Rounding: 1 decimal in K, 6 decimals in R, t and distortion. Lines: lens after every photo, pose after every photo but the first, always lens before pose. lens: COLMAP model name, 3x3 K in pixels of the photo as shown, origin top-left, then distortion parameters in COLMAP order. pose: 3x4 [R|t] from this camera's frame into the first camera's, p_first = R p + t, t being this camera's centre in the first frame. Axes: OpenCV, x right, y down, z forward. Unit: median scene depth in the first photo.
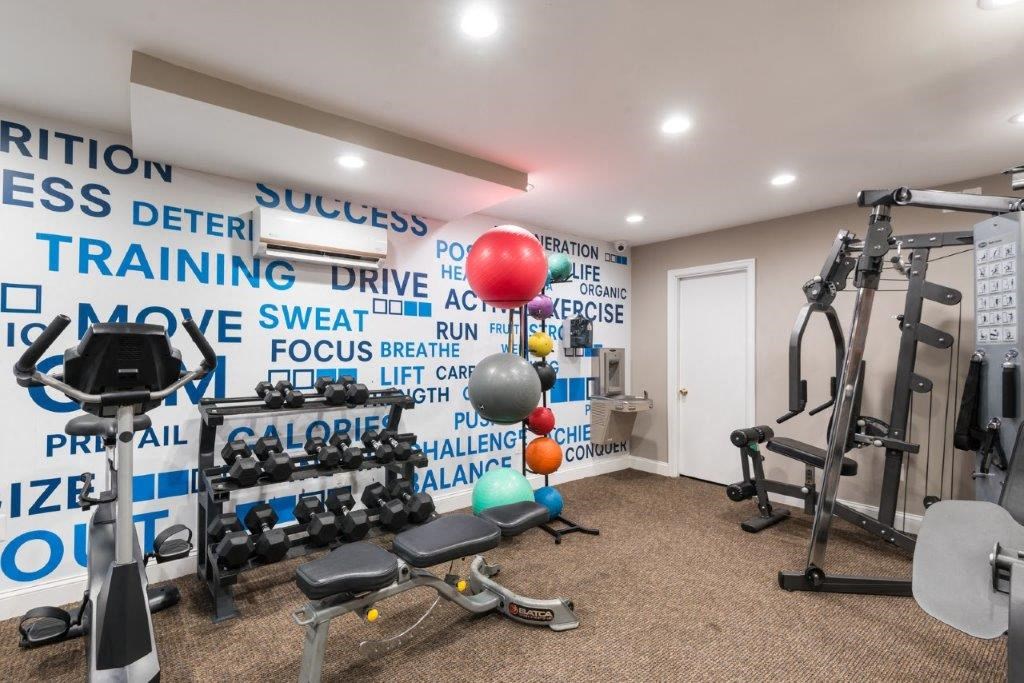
lens RADIAL K [[478.8, 0, 507.6], [0, 478.8, 353.5], [0, 0, 1]] dist [-0.001360, -0.000566]
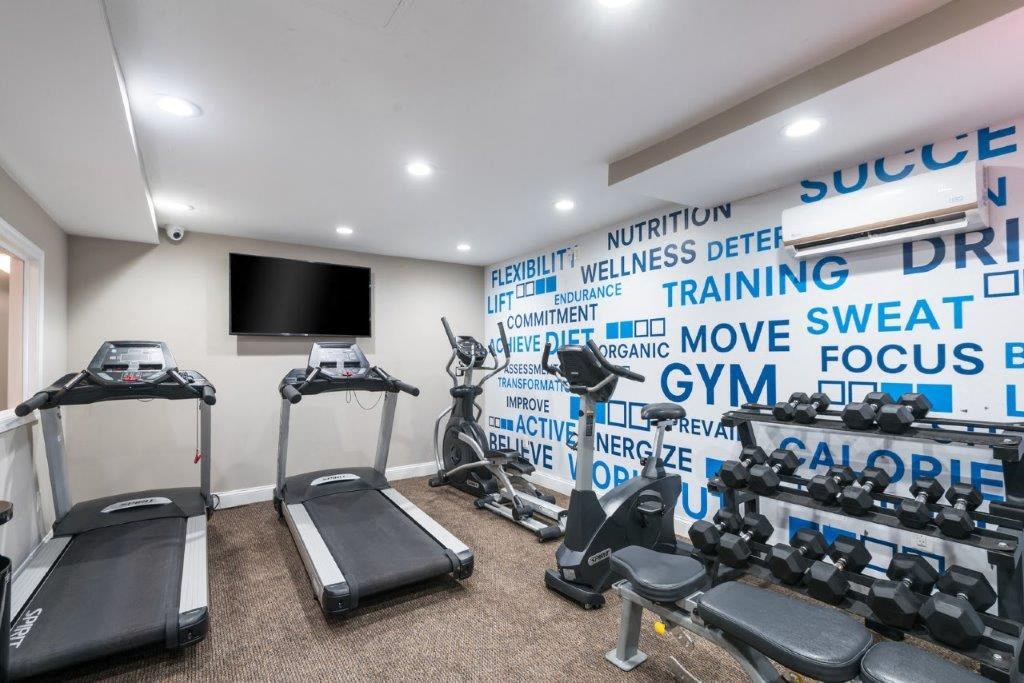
lens RADIAL K [[478.8, 0, 507.6], [0, 478.8, 353.5], [0, 0, 1]] dist [-0.001360, -0.000566]
pose [[-0.119935, -0.011969, -0.992710, 0.462945], [0.005928, 0.999901, -0.012772, -0.008164], [0.992764, -0.007417, -0.119852, 0.517265]]
